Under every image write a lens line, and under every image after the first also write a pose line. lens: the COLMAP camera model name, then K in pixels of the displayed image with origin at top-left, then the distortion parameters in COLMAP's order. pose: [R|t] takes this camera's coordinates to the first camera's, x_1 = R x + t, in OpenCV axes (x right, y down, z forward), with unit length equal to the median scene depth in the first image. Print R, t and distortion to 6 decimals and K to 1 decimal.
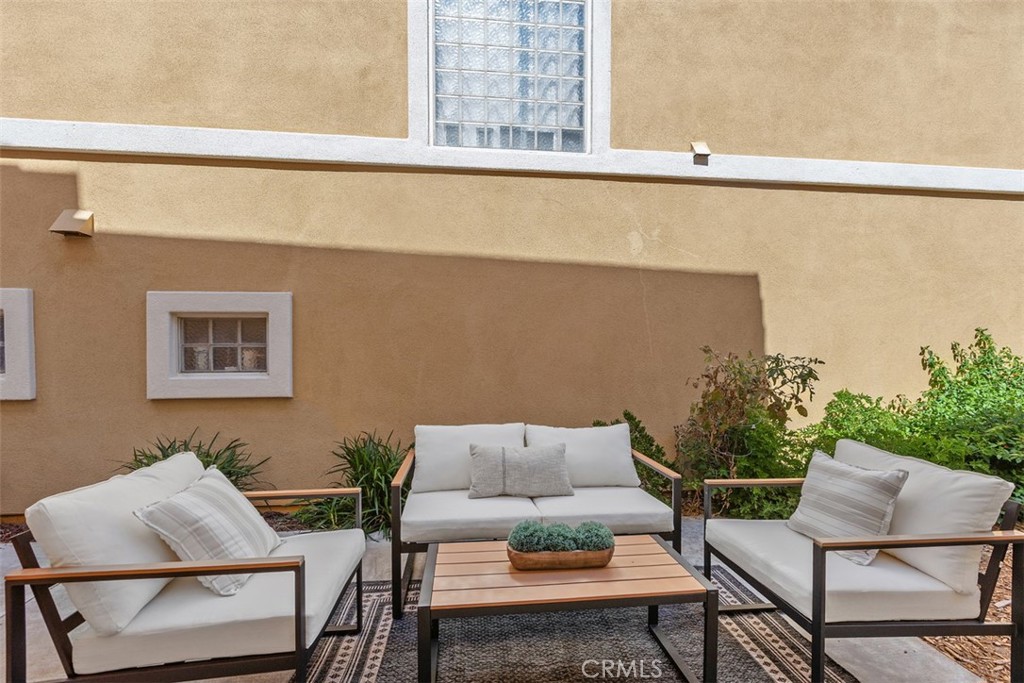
lens RADIAL K [[459.4, 0, 516.7], [0, 459.4, 362.5], [0, 0, 1]] dist [0.002594, -0.000823]
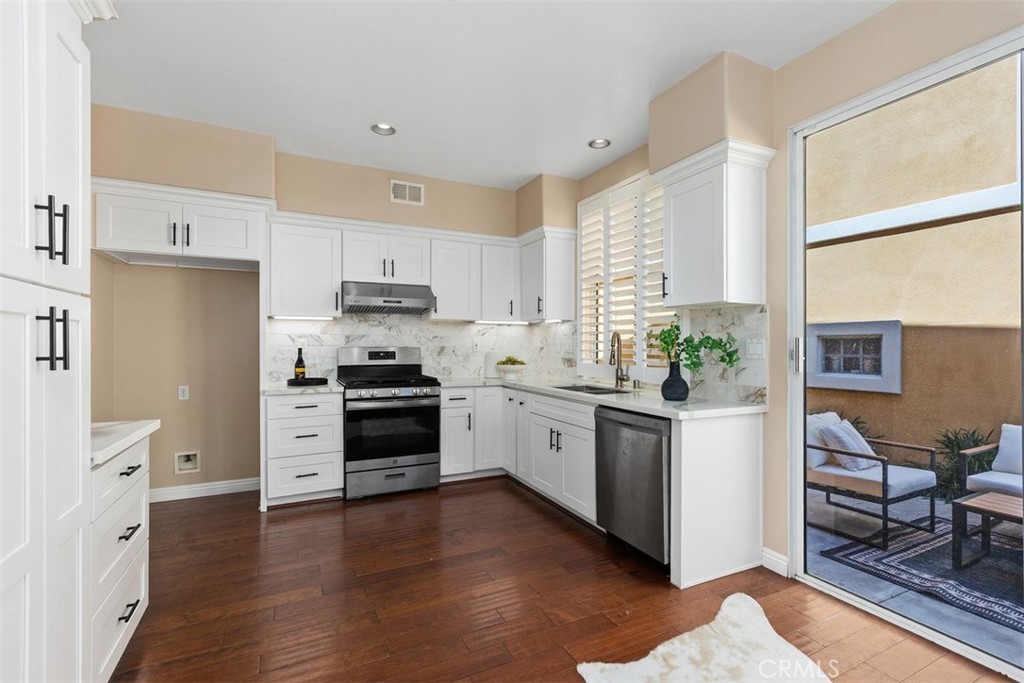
lens RADIAL K [[459.4, 0, 524.9], [0, 459.4, 340.4], [0, 0, 1]] dist [0.002594, -0.000823]
pose [[0.381870, -0.009177, -0.924171, 0.369226], [-0.029538, 0.999319, -0.022128, -0.023123], [0.923744, 0.035748, 0.381339, -0.594818]]
